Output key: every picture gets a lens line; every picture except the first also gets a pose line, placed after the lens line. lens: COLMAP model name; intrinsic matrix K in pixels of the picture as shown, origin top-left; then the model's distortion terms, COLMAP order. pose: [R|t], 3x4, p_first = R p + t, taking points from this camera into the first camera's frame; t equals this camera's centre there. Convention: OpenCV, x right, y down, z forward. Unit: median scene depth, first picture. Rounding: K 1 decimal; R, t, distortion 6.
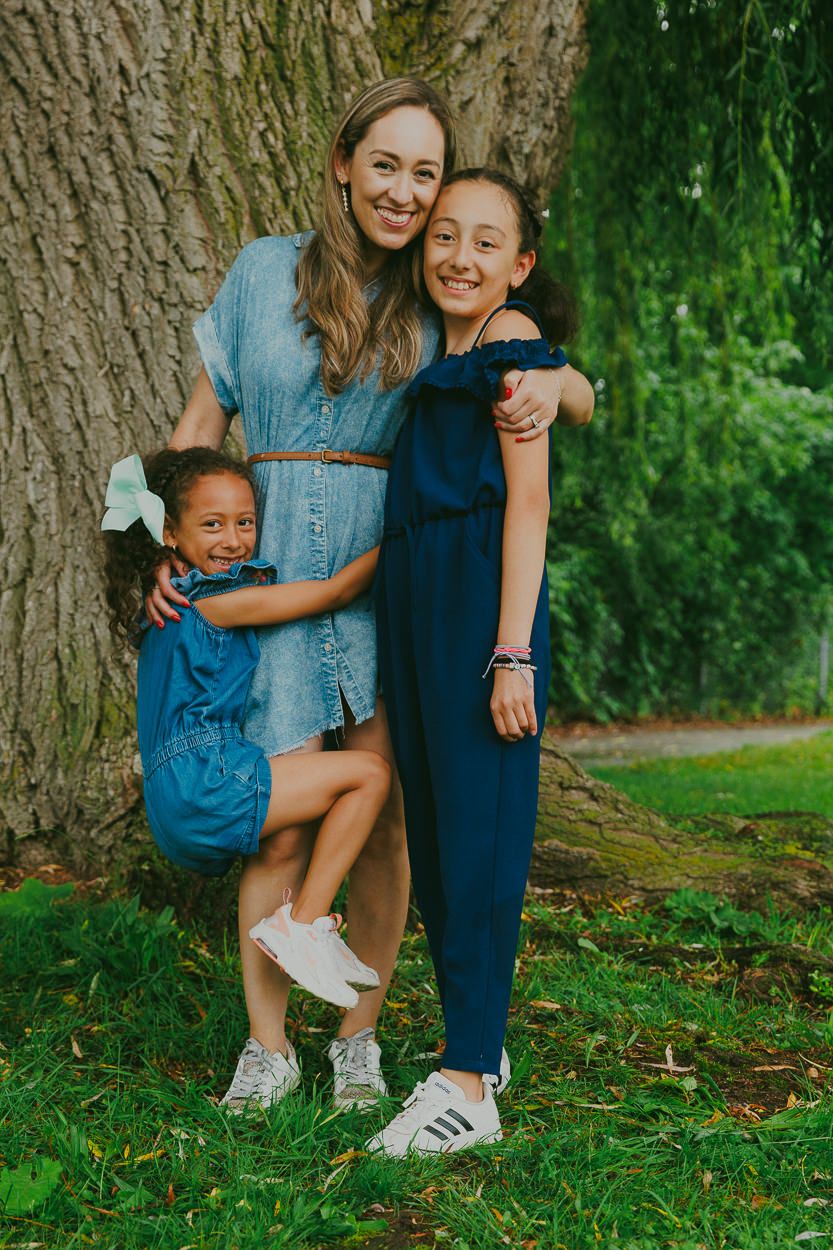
lens RADIAL K [[1216.2, 0, 412.1], [0, 1216.2, 749.1], [0, 0, 1]] dist [0.011814, -0.016075]
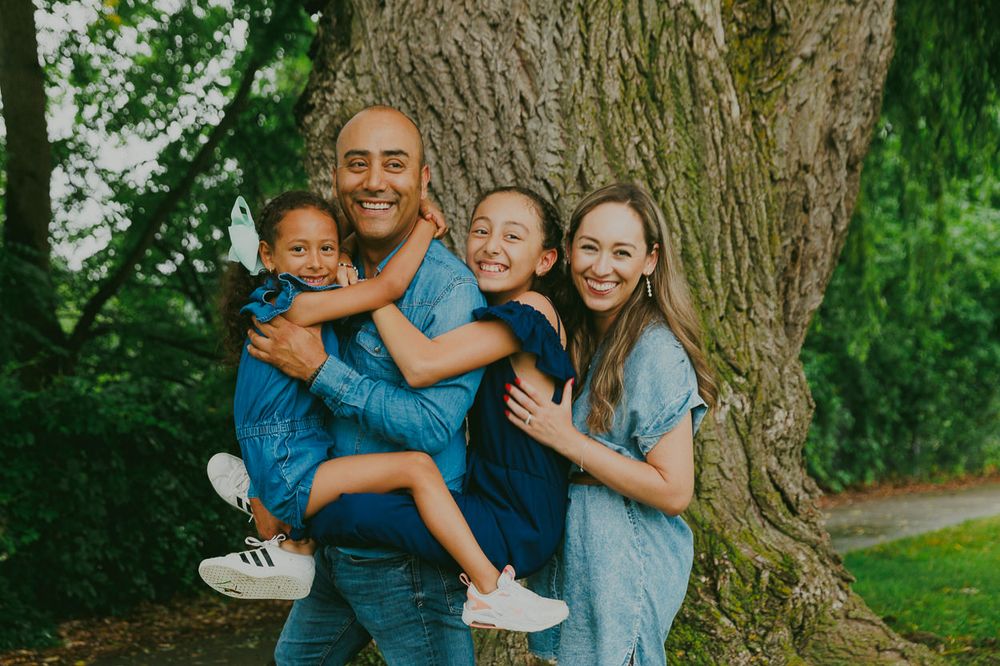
lens RADIAL K [[973.0, 0, 499.1], [0, 973.0, 347.1], [0, 0, 1]] dist [0.011814, -0.016075]
pose [[0.998541, -0.022528, -0.049076, -0.216102], [0.023725, 0.999432, 0.023943, -0.330113], [0.048509, -0.025072, 0.998508, 0.023604]]
